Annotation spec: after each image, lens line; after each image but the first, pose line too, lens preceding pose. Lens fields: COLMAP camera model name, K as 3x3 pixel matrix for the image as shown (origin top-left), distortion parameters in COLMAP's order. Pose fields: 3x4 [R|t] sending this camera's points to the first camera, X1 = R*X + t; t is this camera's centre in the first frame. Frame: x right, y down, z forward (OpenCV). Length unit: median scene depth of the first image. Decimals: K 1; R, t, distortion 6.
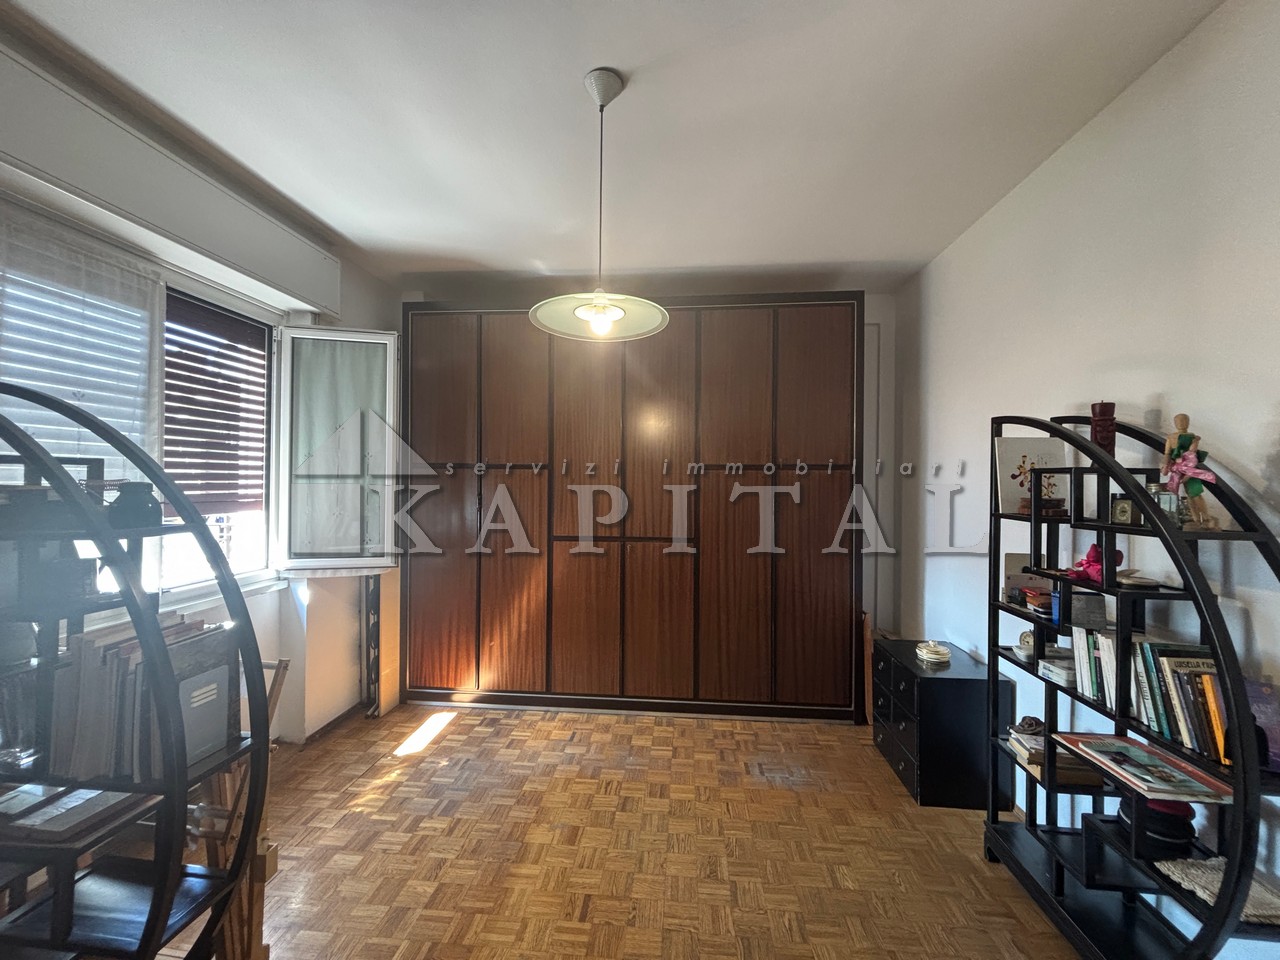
lens RADIAL K [[516.0, 0, 638.6], [0, 516.0, 477.7], [0, 0, 1]] dist [0.002043, 0.000093]
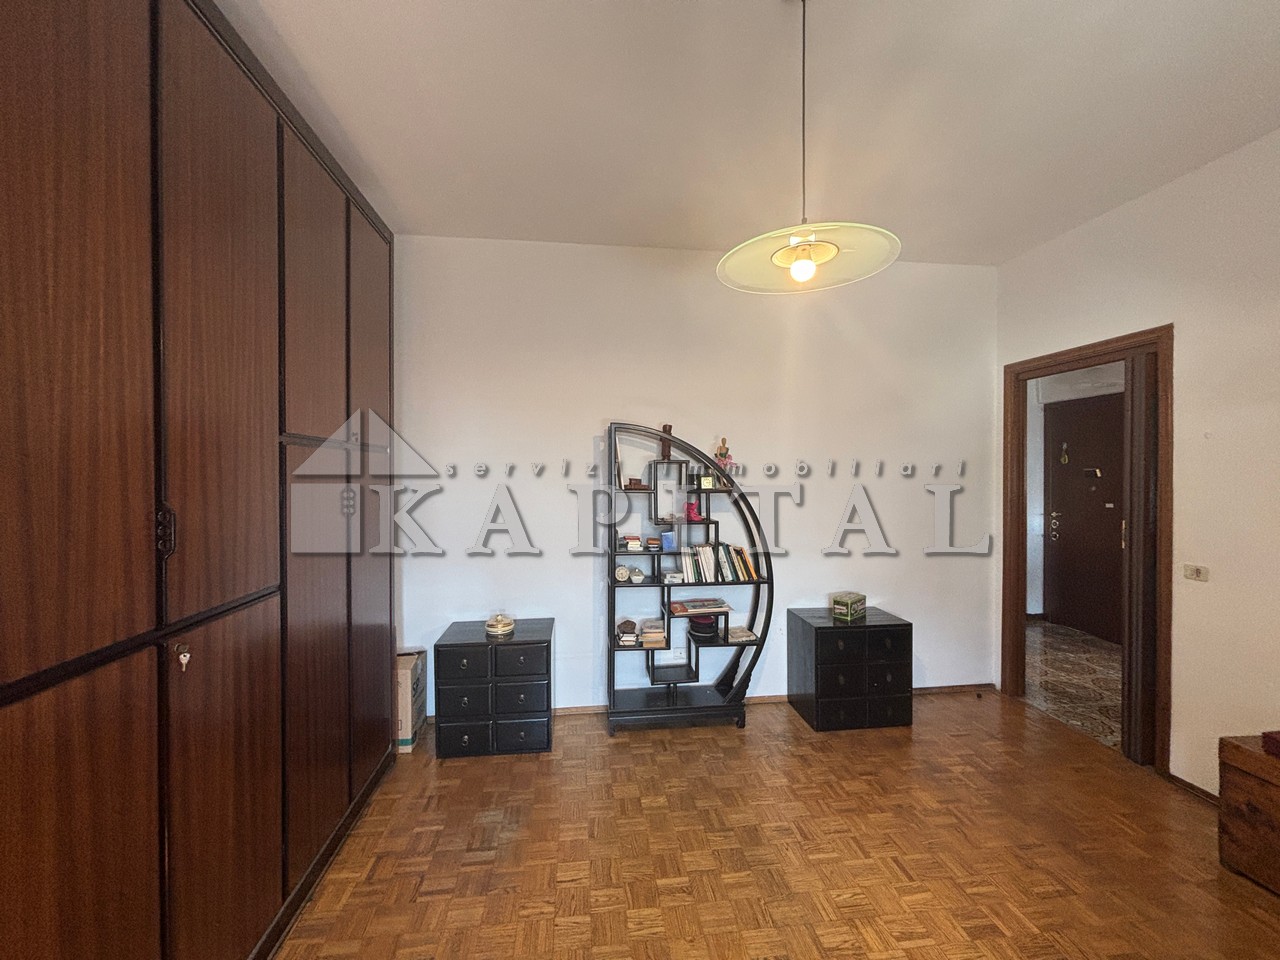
lens RADIAL K [[515.7, 0, 640.0], [0, 515.7, 480.0], [0, 0, 1]] dist [0.020293, -0.011376]
pose [[-0.215558, -0.023269, 0.976214, -0.527673], [-0.006149, 0.999729, 0.022472, 0.005368], [-0.976472, -0.001159, -0.215643, 0.919069]]
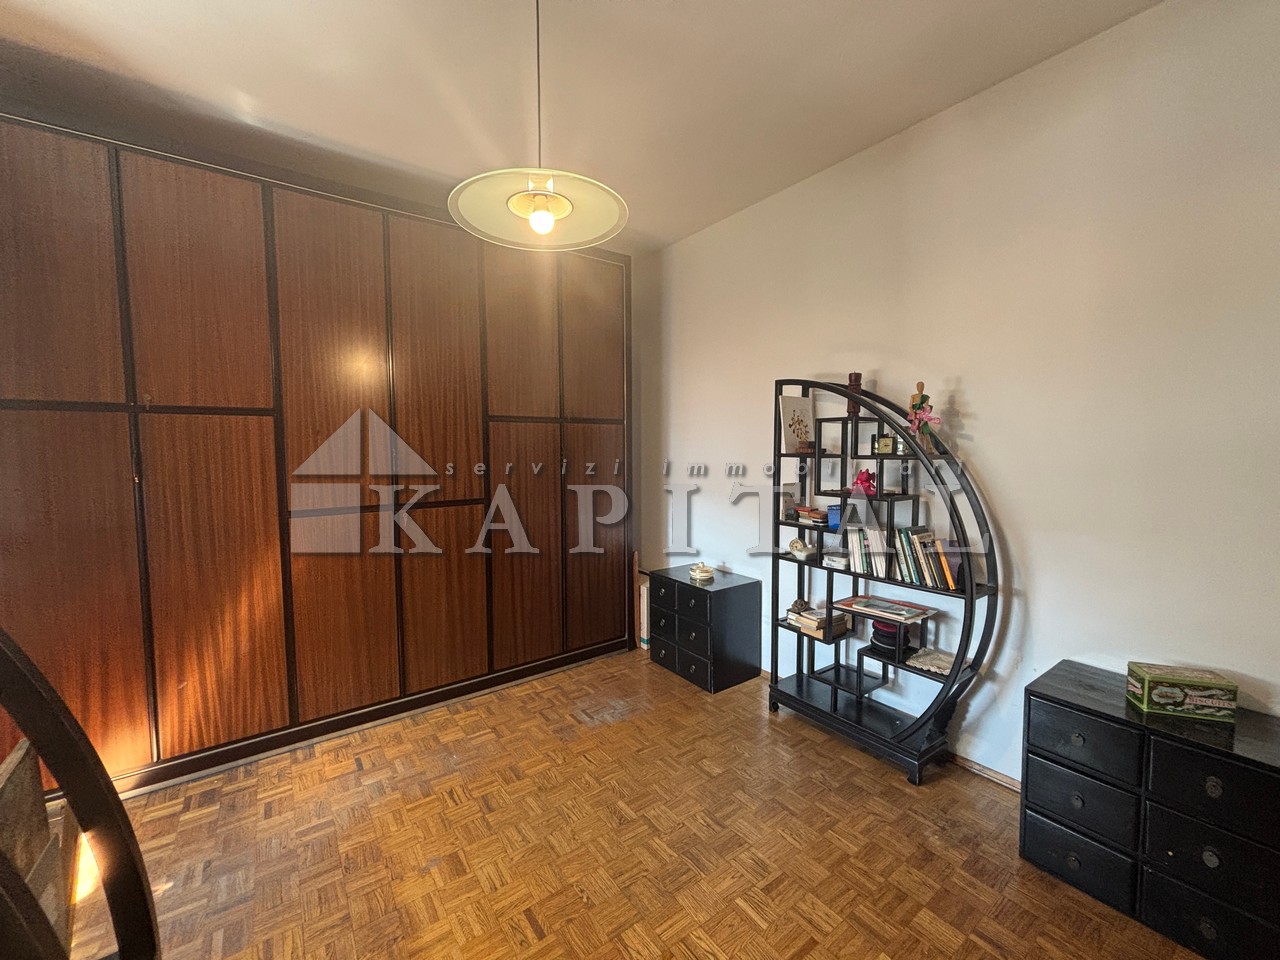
lens RADIAL K [[512.7, 0, 635.3], [0, 512.7, 479.1], [0, 0, 1]] dist [-0.025229, 0.012672]
pose [[0.751501, -0.053690, 0.657544, -0.323571], [0.008400, 0.997381, 0.071838, 0.026842], [-0.659679, -0.048463, 0.749984, 0.196766]]
